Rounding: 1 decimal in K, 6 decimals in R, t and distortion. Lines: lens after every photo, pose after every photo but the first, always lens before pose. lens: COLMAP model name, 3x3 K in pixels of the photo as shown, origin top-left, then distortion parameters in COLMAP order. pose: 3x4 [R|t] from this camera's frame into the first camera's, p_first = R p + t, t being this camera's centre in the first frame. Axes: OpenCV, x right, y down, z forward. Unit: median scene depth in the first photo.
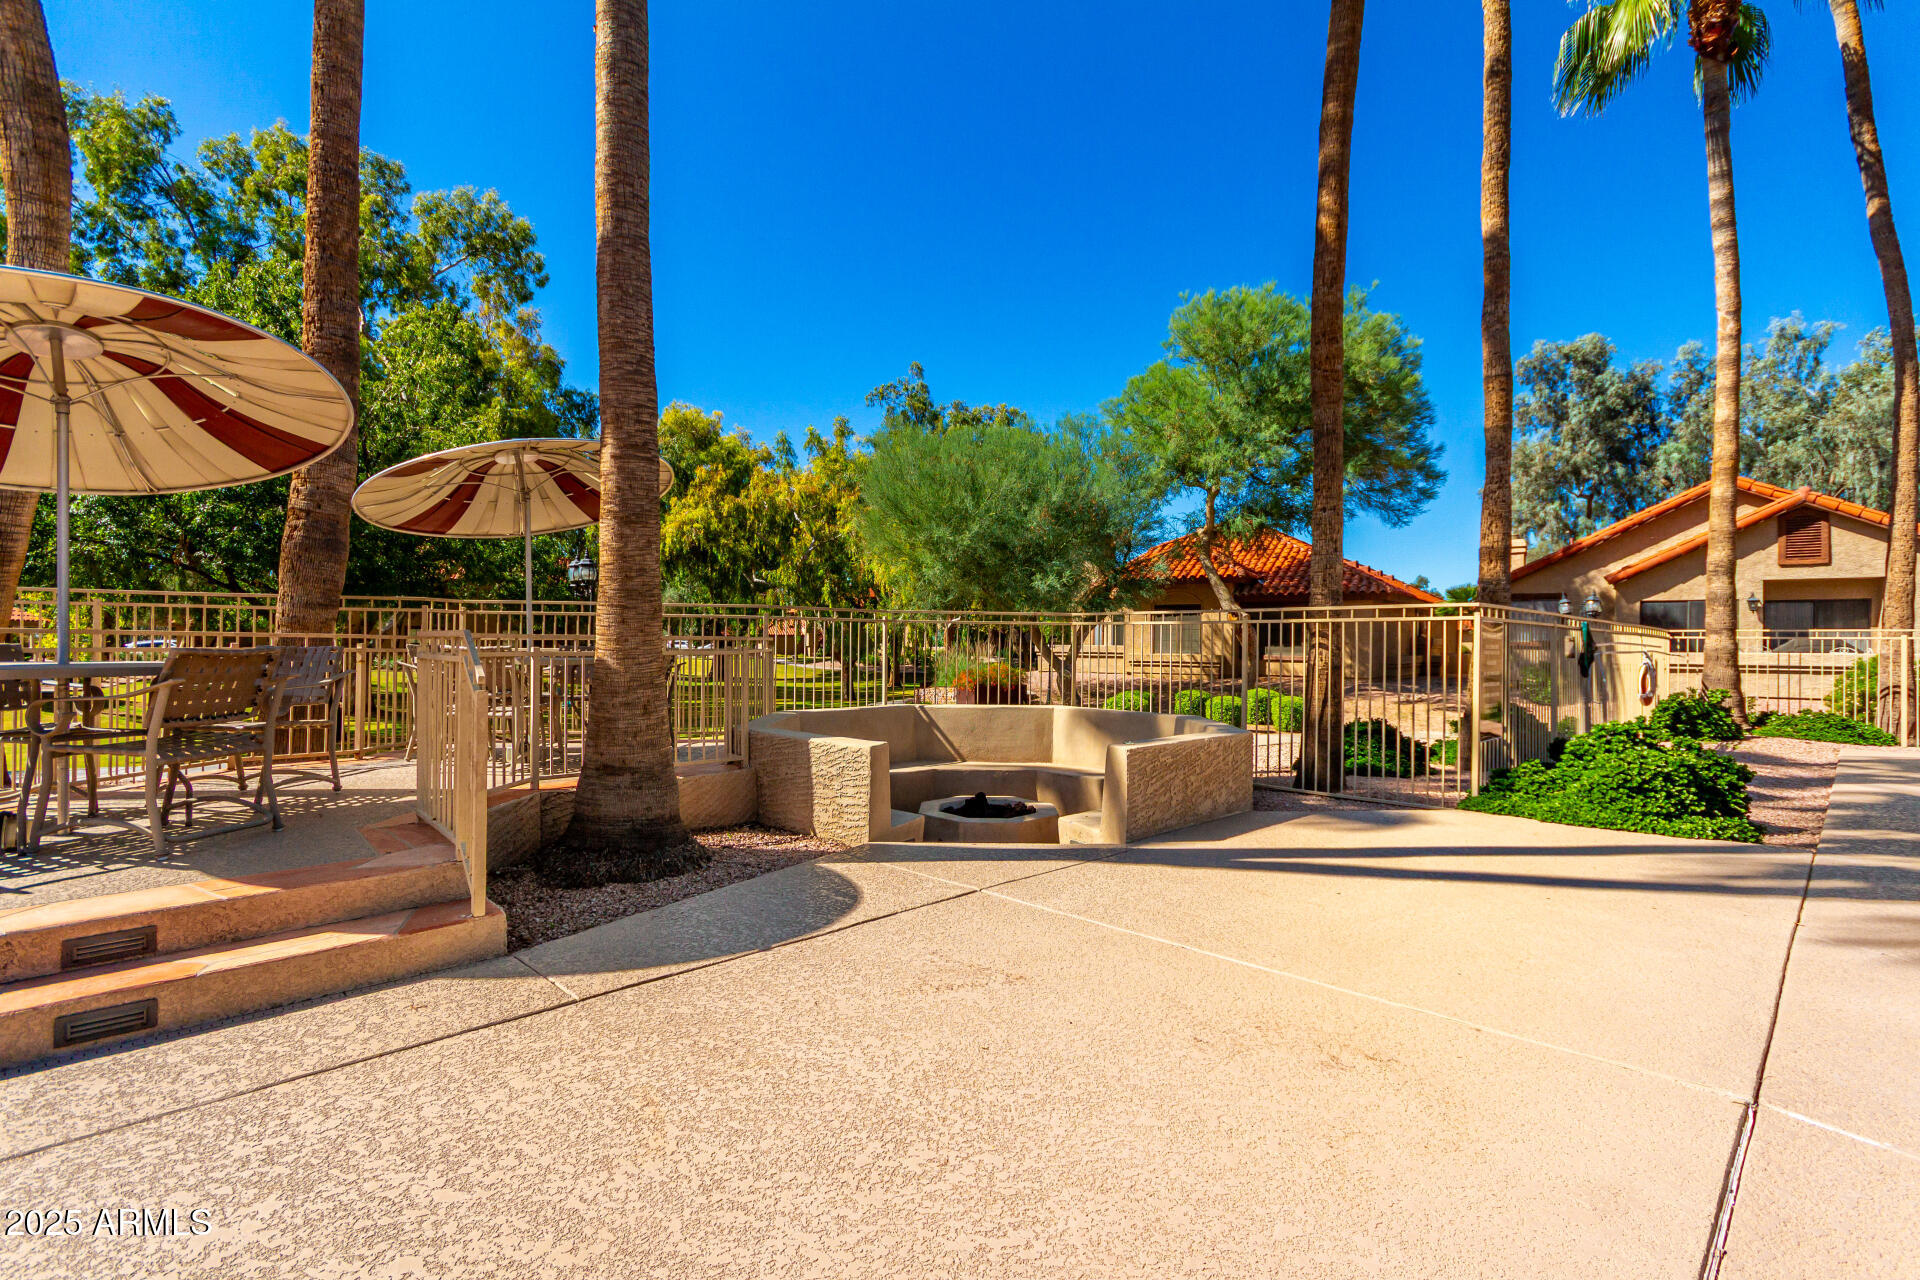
lens RADIAL K [[893.7, 0, 968.4], [0, 893.7, 642.1], [0, 0, 1]] dist [0.002059, -0.001936]
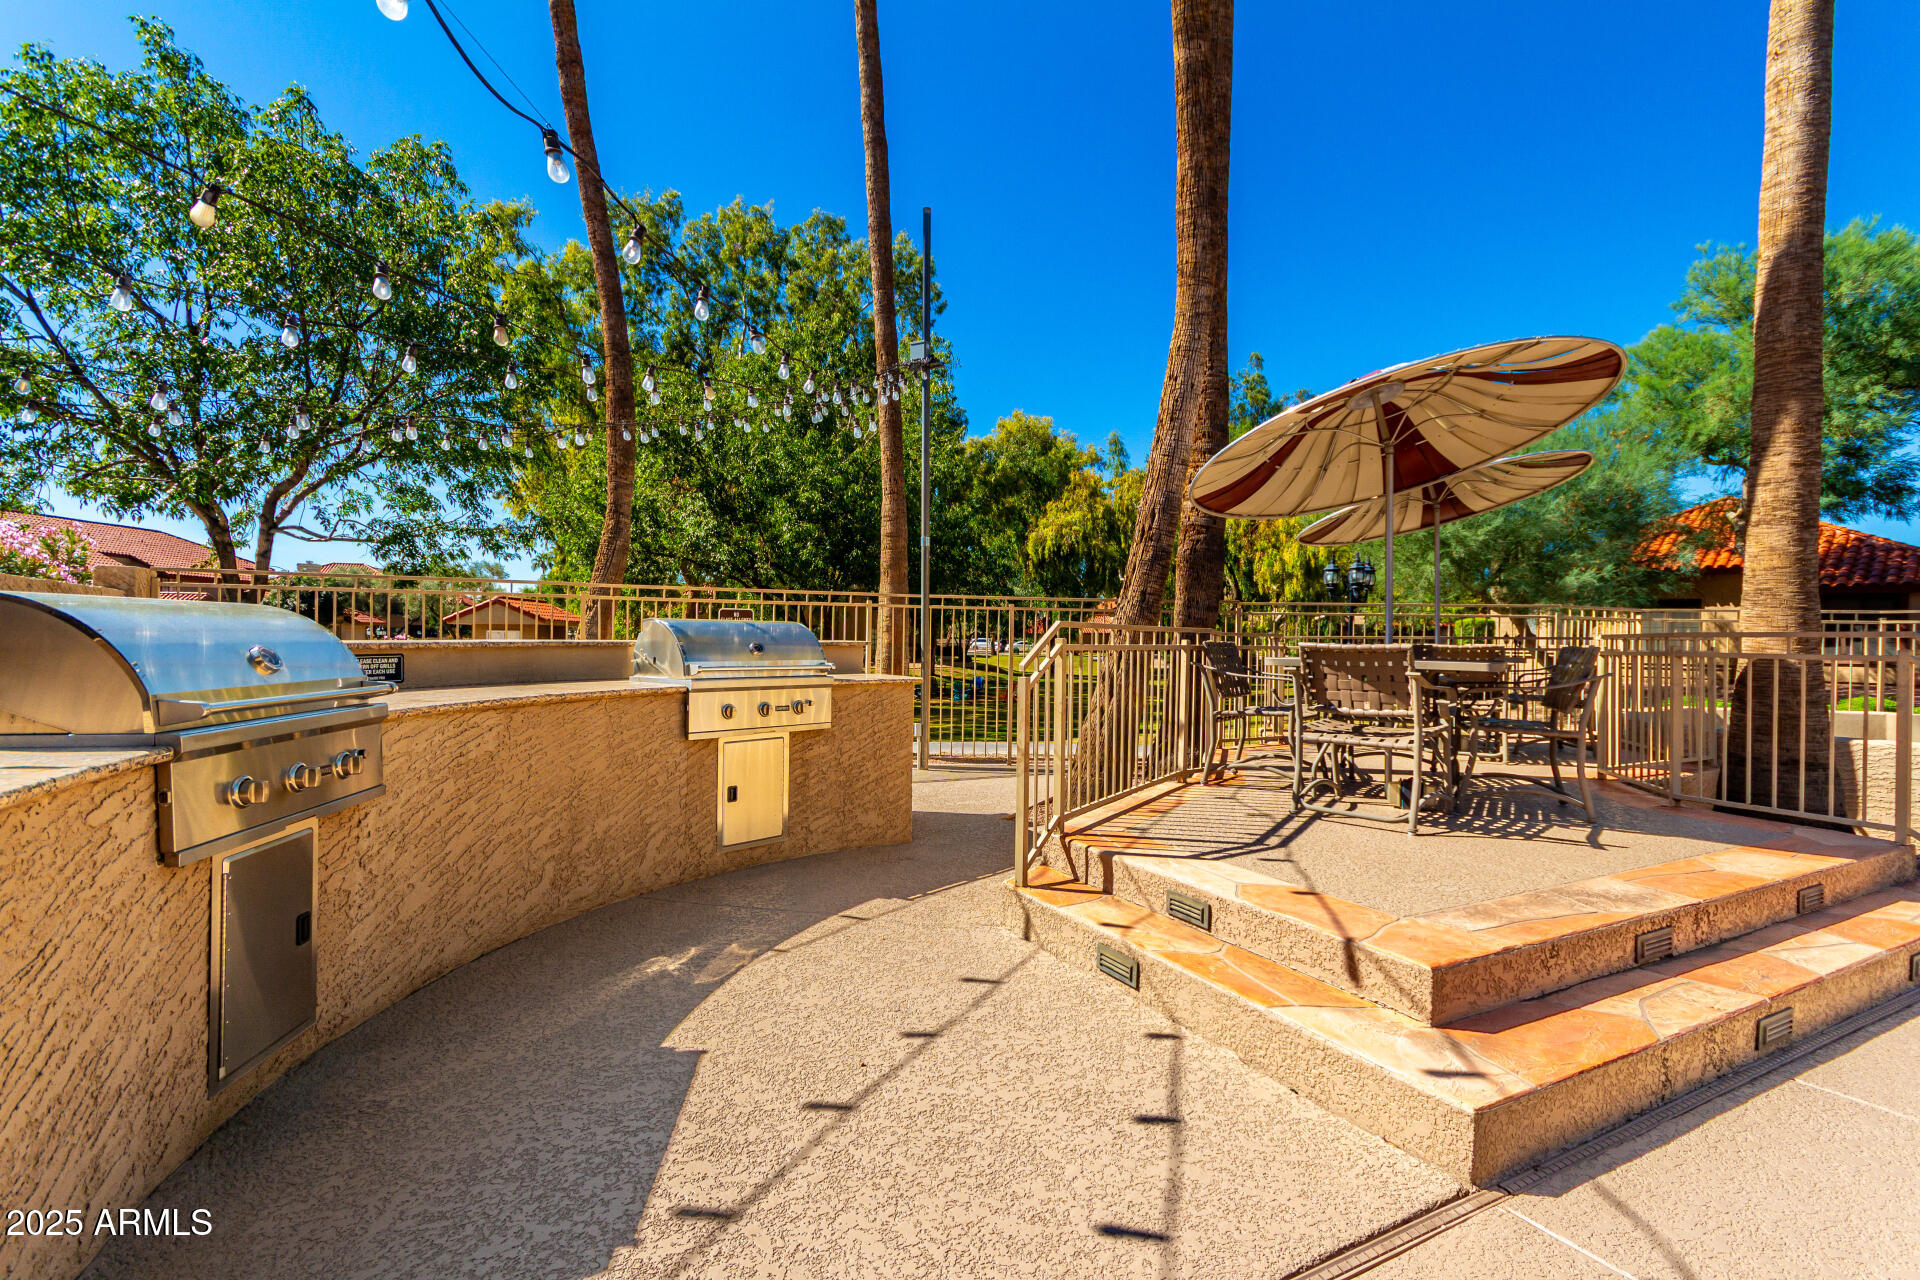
lens RADIAL K [[893.7, 0, 960.6], [0, 893.7, 639.2], [0, 0, 1]] dist [0.002059, -0.001936]
pose [[0.953398, 0.005010, -0.301675, -0.154773], [-0.005307, 0.999986, -0.000164, 0.000304], [0.301670, 0.001758, 0.953411, -0.044807]]
